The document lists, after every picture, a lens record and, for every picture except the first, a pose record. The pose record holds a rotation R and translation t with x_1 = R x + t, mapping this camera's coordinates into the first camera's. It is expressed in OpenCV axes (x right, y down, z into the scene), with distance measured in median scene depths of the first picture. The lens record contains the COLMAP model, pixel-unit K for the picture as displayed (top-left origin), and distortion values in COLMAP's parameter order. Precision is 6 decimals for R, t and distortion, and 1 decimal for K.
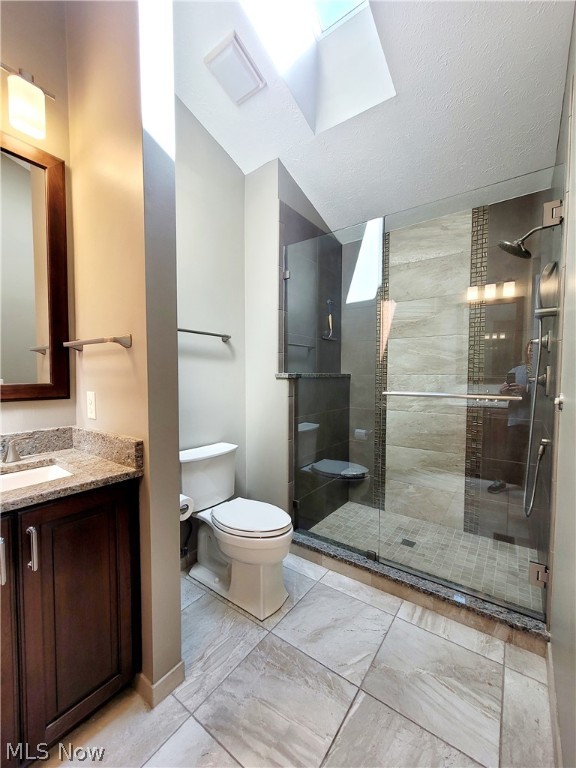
lens RADIAL K [[311.9, 0, 285.6], [0, 311.9, 388.4], [0, 0, 1]] dist [-0.005331, -0.000059]
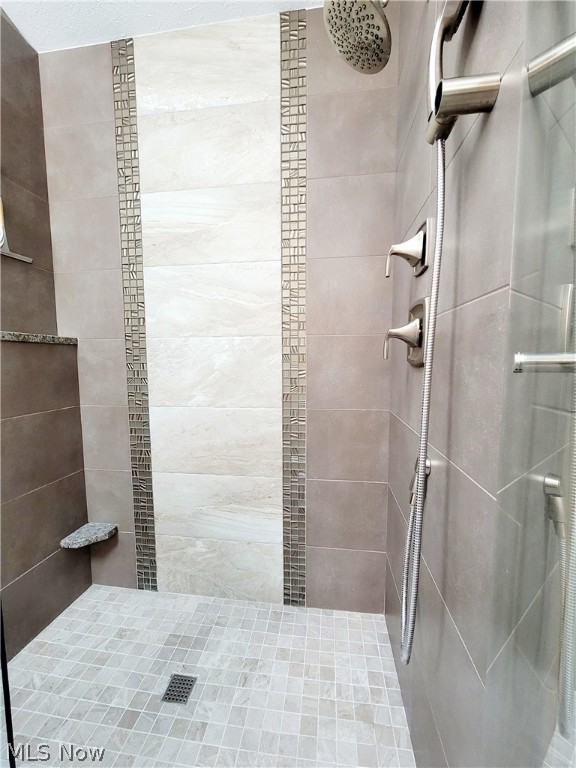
lens RADIAL K [[311.9, 0, 285.6], [0, 311.9, 388.4], [0, 0, 1]] dist [-0.005331, -0.000059]
pose [[0.878300, -0.049946, 0.475493, 0.367971], [0.027810, 0.998182, 0.053481, 0.023219], [-0.477300, -0.033749, 0.878092, 0.576663]]
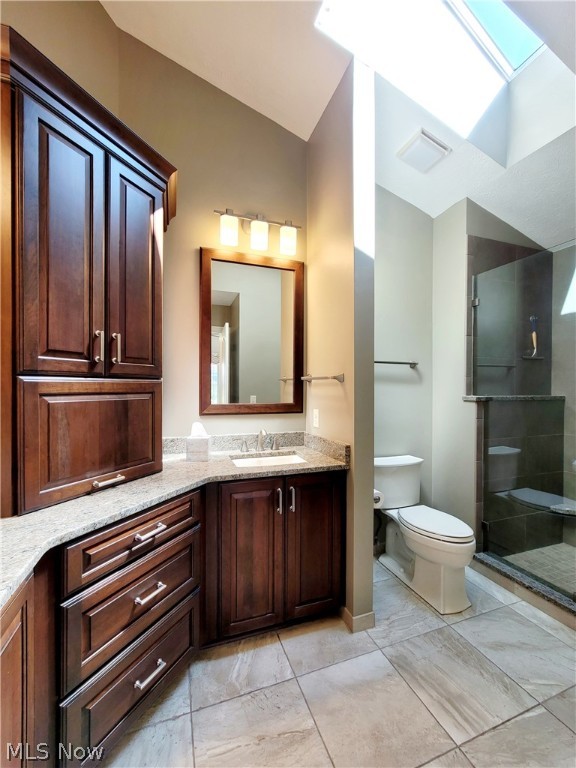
lens RADIAL K [[307.0, 0, 283.5], [0, 307.0, 391.0], [0, 0, 1]] dist [-0.002555, -0.000082]
pose [[0.824396, 0.004298, -0.565997, 0.060888], [-0.024307, 0.999318, -0.027815, -0.023712], [0.565491, 0.036689, 0.823938, -0.226069]]
